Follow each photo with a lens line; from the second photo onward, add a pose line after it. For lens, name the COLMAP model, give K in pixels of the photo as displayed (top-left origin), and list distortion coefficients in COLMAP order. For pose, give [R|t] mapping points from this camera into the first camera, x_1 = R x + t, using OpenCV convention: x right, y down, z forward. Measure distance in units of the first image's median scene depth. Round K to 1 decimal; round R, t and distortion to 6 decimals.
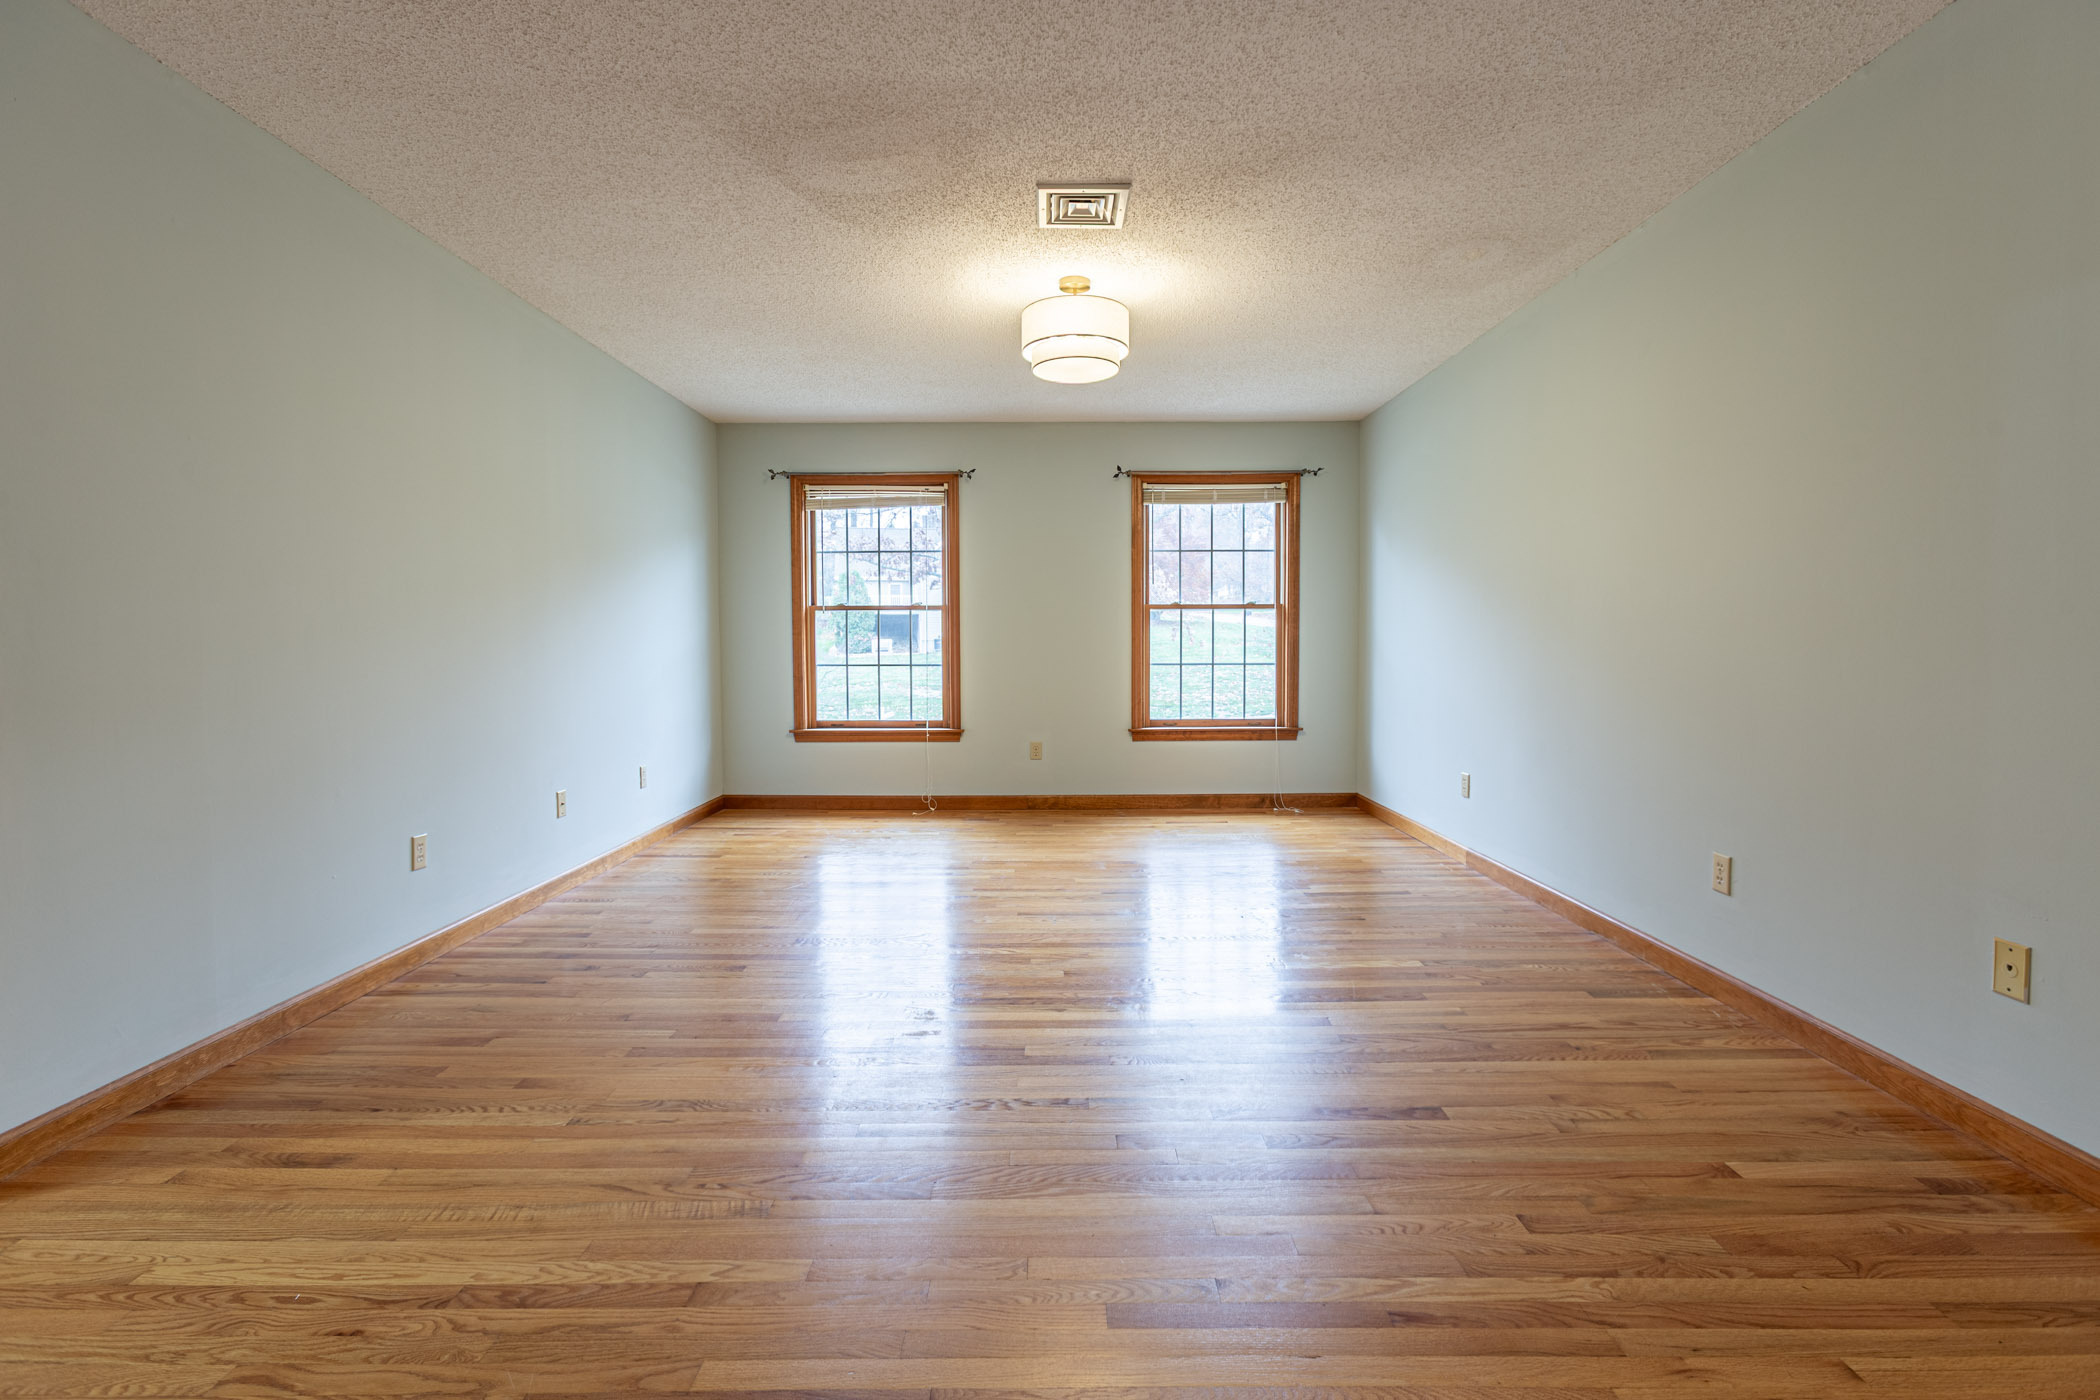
lens RADIAL K [[1001.3, 0, 1053.7], [0, 1001.3, 661.5], [0, 0, 1]] dist [-0.002299, 0.000081]
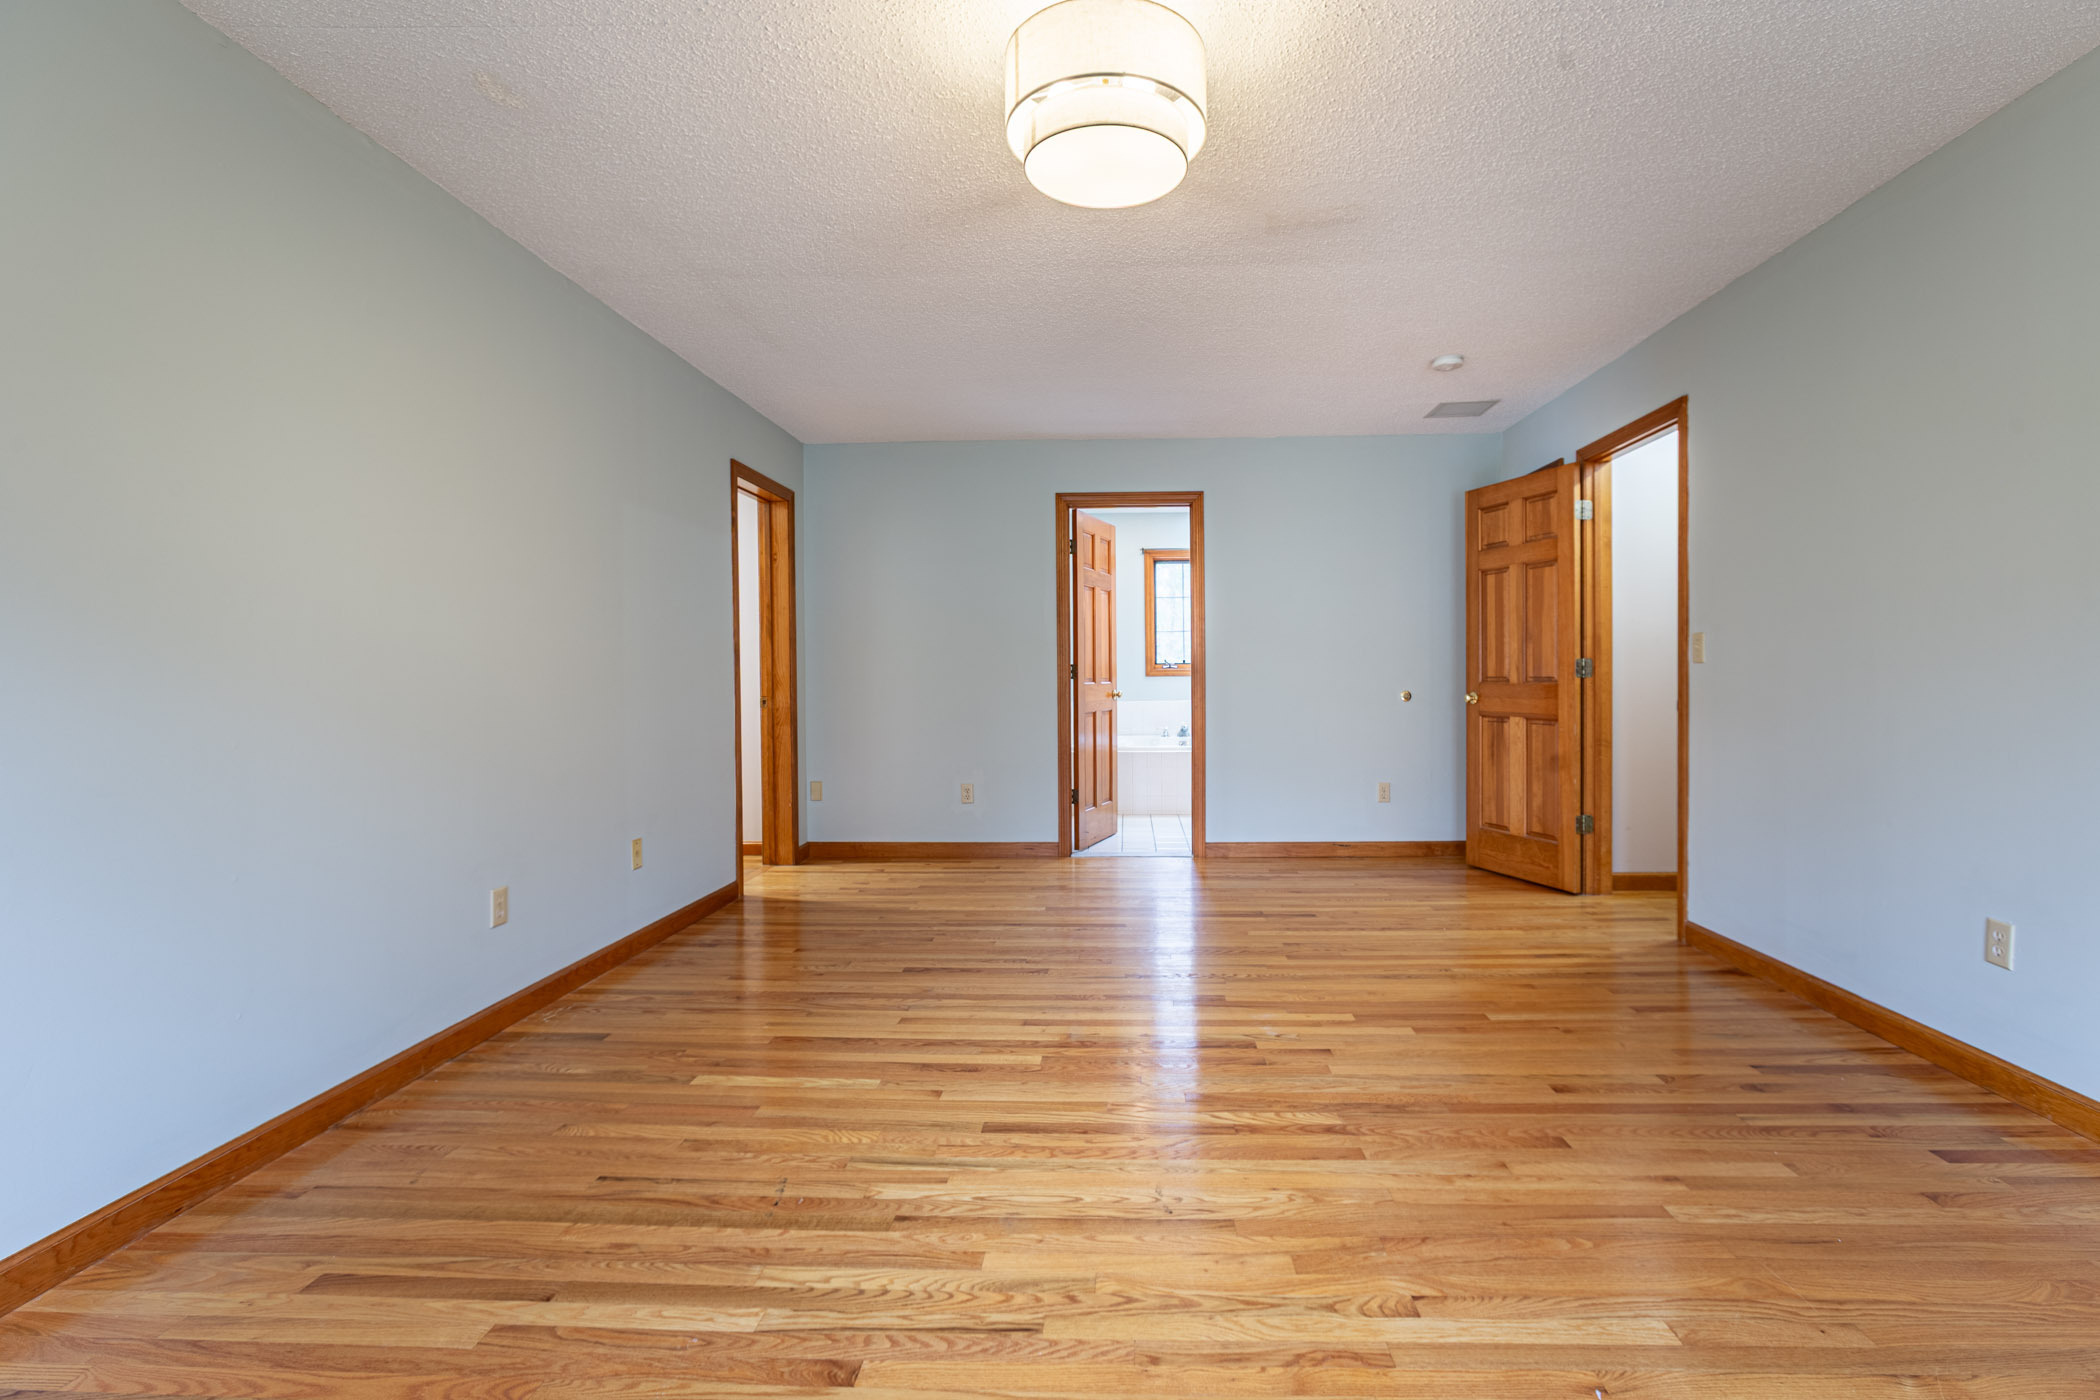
lens RADIAL K [[1001.3, 0, 1053.7], [0, 1001.3, 661.5], [0, 0, 1]] dist [-0.002299, 0.000081]
pose [[-0.996665, 0.013250, 0.080523, 0.011158], [0.013727, 0.999891, 0.005371, -0.037640], [-0.080443, 0.006458, -0.996738, 1.965274]]
